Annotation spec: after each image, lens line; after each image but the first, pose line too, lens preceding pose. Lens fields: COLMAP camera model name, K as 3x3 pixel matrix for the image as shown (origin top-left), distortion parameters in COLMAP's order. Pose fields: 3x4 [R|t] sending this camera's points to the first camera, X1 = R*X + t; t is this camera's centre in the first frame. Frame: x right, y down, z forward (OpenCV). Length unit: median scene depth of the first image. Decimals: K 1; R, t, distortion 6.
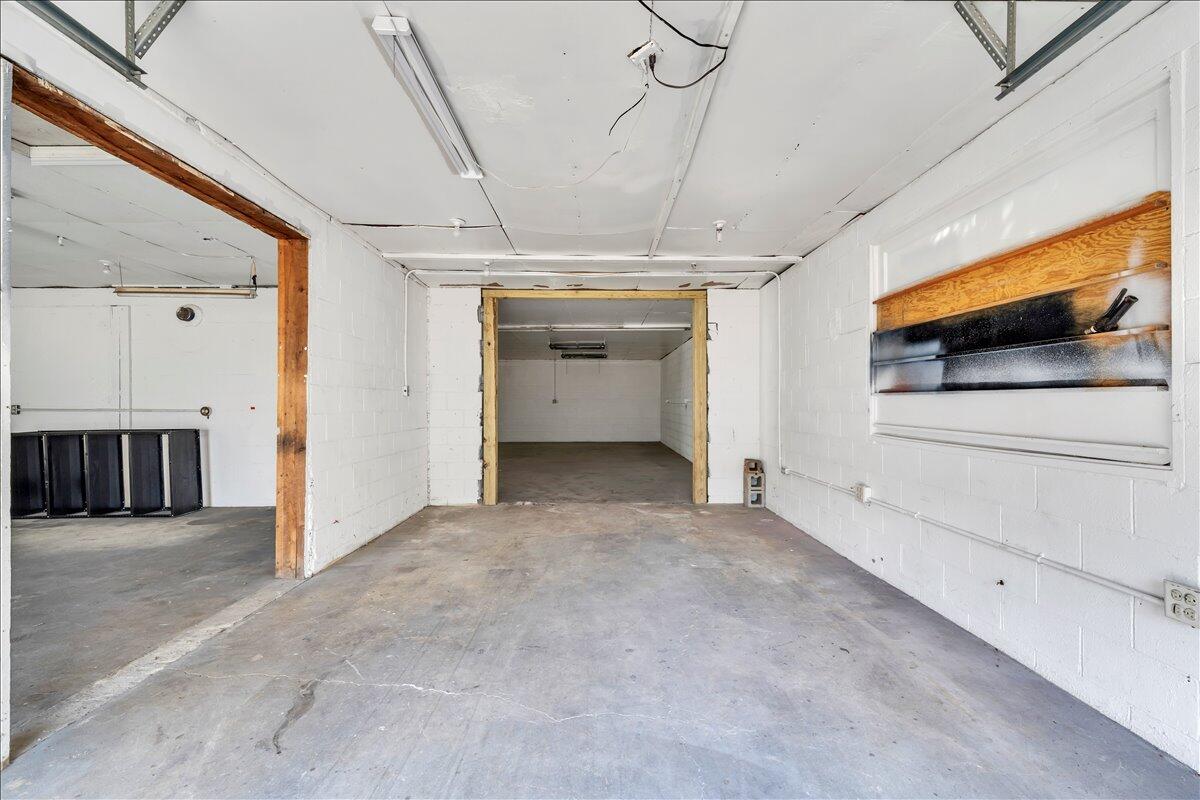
lens RADIAL K [[529.3, 0, 605.9], [0, 529.3, 401.2], [0, 0, 1]] dist [0.003446, 0.000275]
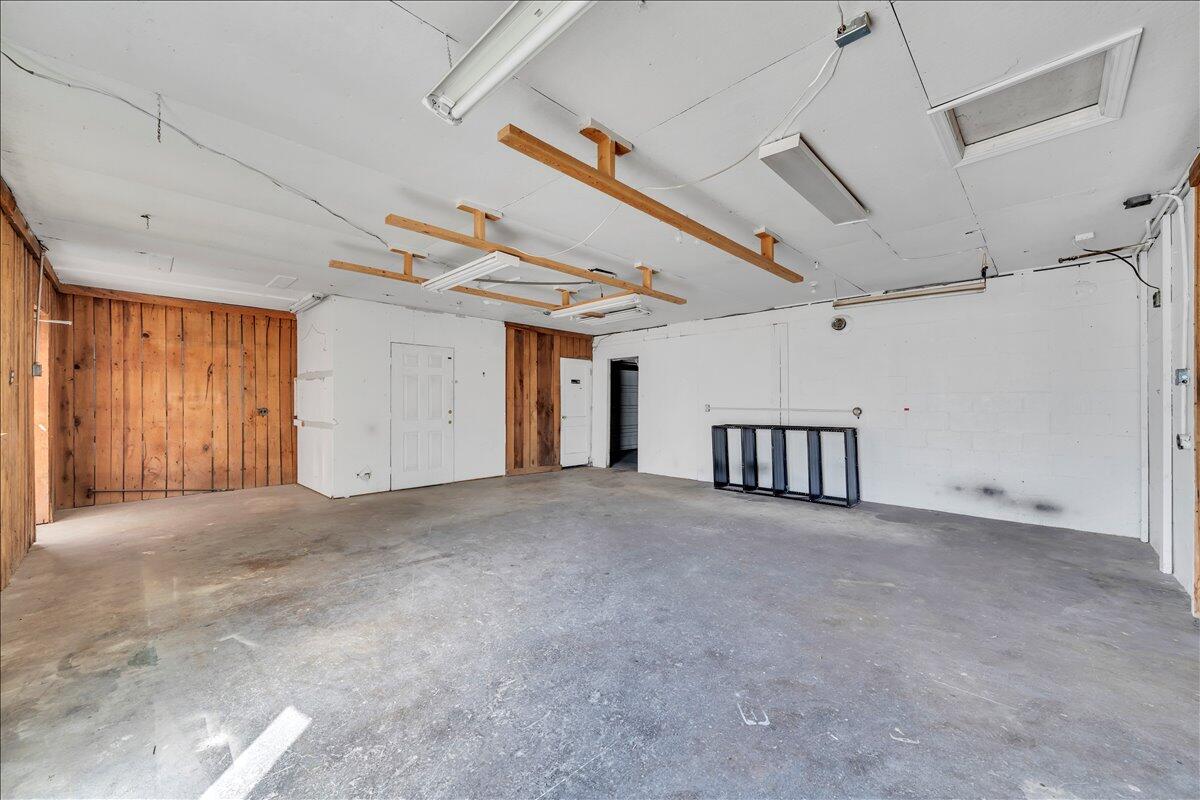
lens RADIAL K [[468.1, 0, 596.1], [0, 468.1, 402.6], [0, 0, 1]] dist [0.000595, 0.001111]
pose [[0.686218, 0.001436, -0.727394, -0.432220], [-0.000257, 0.999998, 0.001731, -0.000773], [0.727396, -0.001001, 0.686218, -0.044550]]
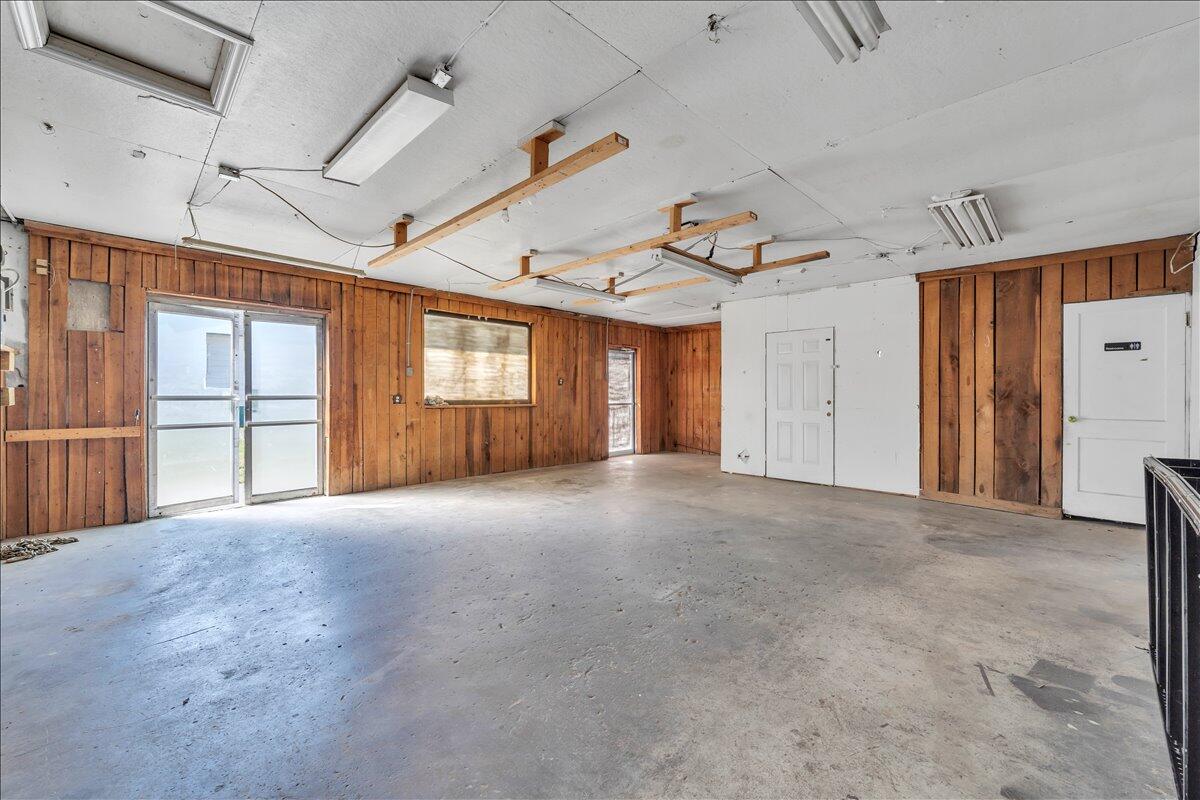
lens RADIAL K [[468.1, 0, 596.2], [0, 468.1, 395.2], [0, 0, 1]] dist [0.000595, 0.001111]
pose [[-0.723475, 0.001905, -0.690348, -0.494941], [0.000797, 0.999998, 0.001924, 0.009390], [0.690350, 0.000842, -0.723475, 1.144083]]
